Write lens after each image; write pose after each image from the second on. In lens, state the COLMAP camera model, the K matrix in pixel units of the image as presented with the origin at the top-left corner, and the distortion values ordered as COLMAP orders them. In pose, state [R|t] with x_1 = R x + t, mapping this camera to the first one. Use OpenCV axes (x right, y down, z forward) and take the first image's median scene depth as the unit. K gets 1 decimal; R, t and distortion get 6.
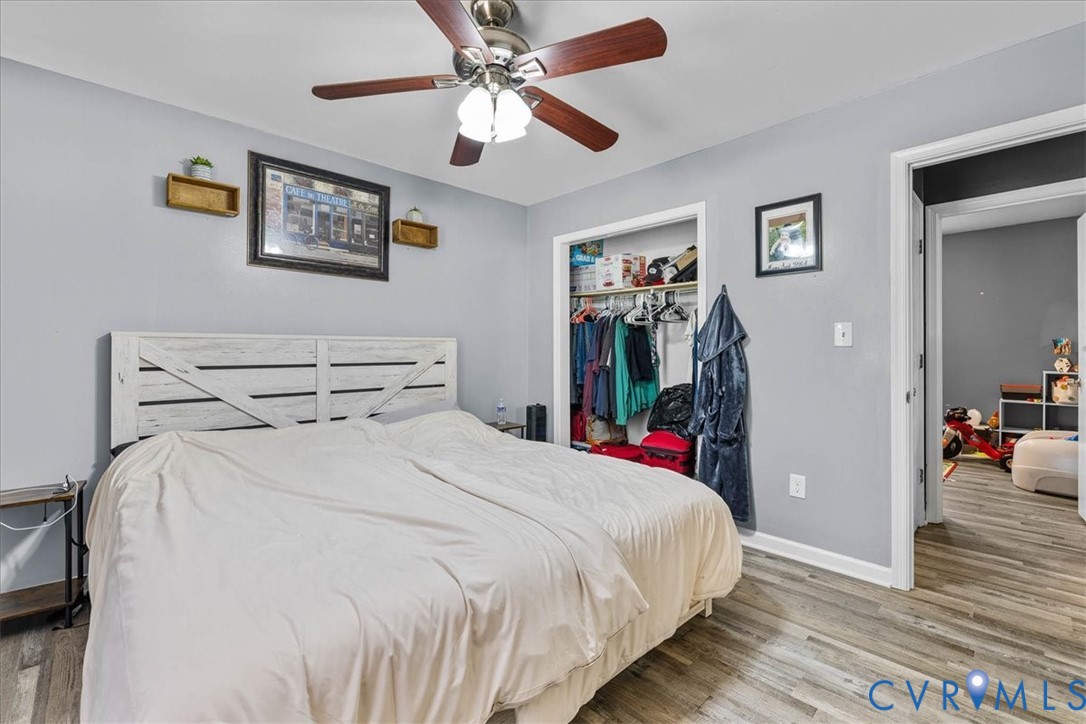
lens RADIAL K [[455.9, 0, 543.0], [0, 455.9, 352.7], [0, 0, 1]] dist [0.002101, 0.000186]
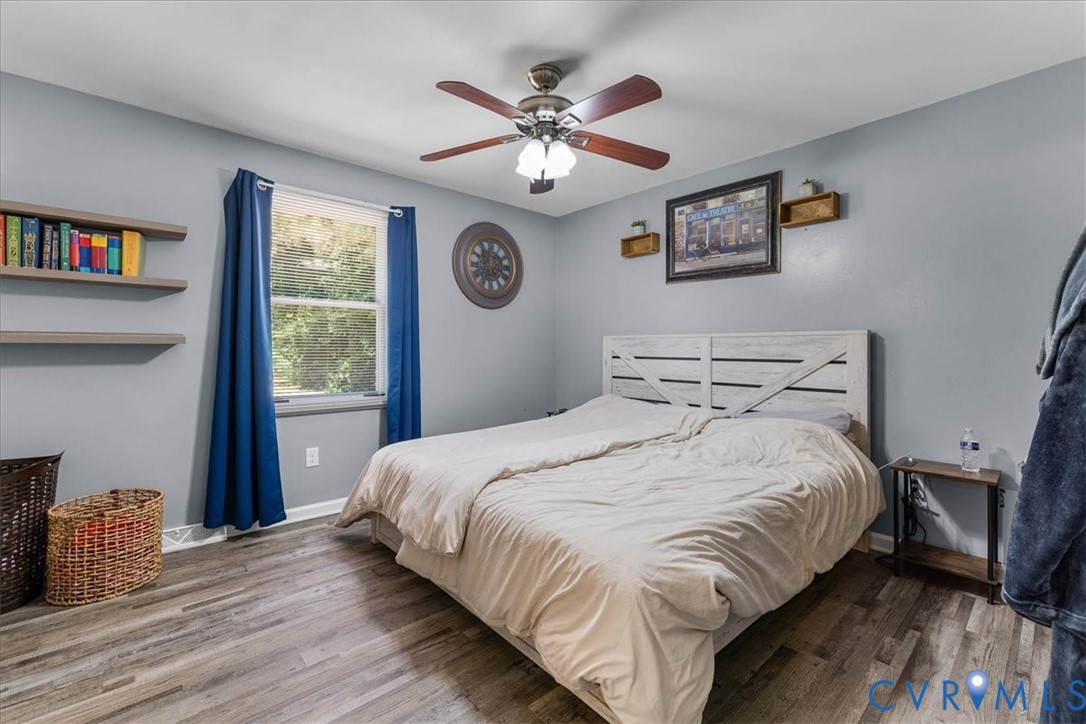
lens RADIAL K [[455.9, 0, 538.6], [0, 455.9, 352.2], [0, 0, 1]] dist [0.002101, 0.000186]
pose [[-0.021243, 0.013878, -0.999678, 0.718312], [-0.005702, 0.999886, 0.014002, -0.004477], [0.999758, 0.005998, -0.021161, 0.627939]]
